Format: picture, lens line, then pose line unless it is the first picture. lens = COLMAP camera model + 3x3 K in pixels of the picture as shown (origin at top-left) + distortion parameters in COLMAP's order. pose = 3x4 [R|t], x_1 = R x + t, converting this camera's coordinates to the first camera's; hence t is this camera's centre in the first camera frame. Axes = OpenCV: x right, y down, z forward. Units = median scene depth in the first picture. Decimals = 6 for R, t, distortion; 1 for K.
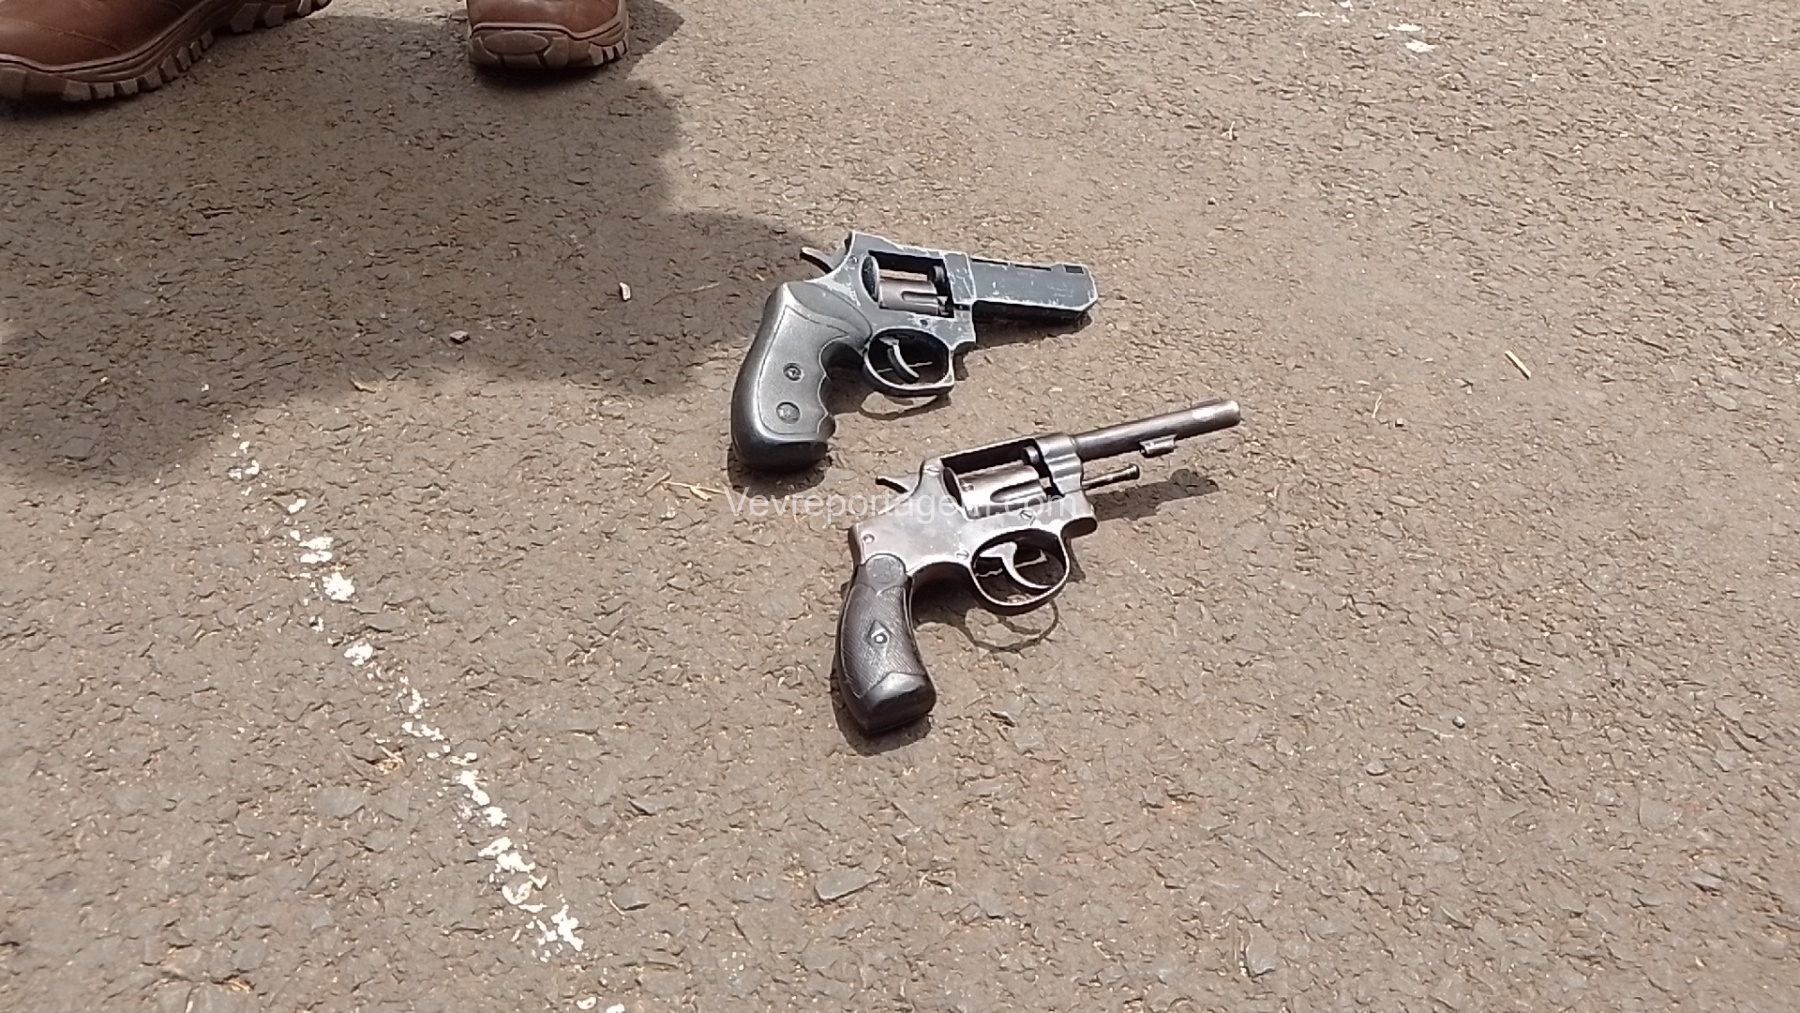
lens RADIAL K [[1350.6, 0, 900.0], [0, 1350.6, 506.5], [0, 0, 1]] dist [0.105803, -0.169404]
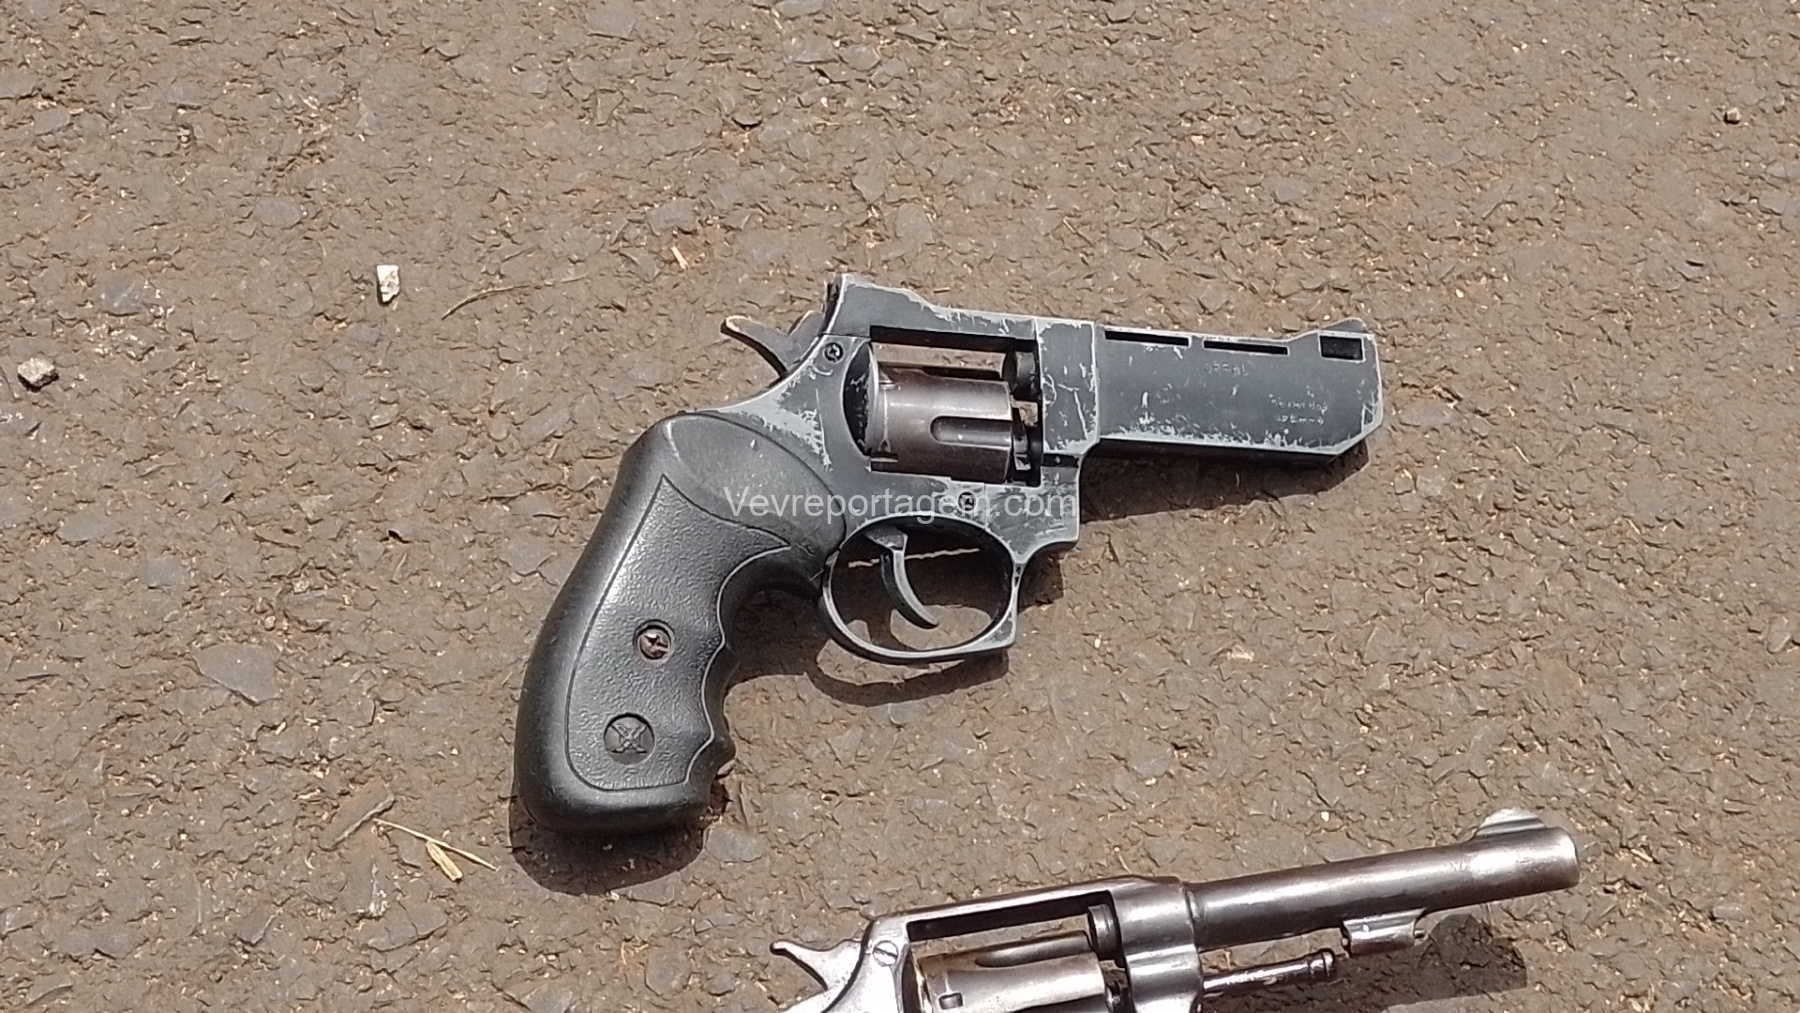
lens RADIAL K [[2882.5, 0, 900.0], [0, 2882.5, 506.5], [0, 0, 1]] dist [0.108371, -0.145634]
pose [[0.984841, 0.131274, -0.113382, 0.120636], [-0.103302, 0.968962, 0.224590, -0.396485], [0.139346, -0.209473, 0.967835, 0.033431]]
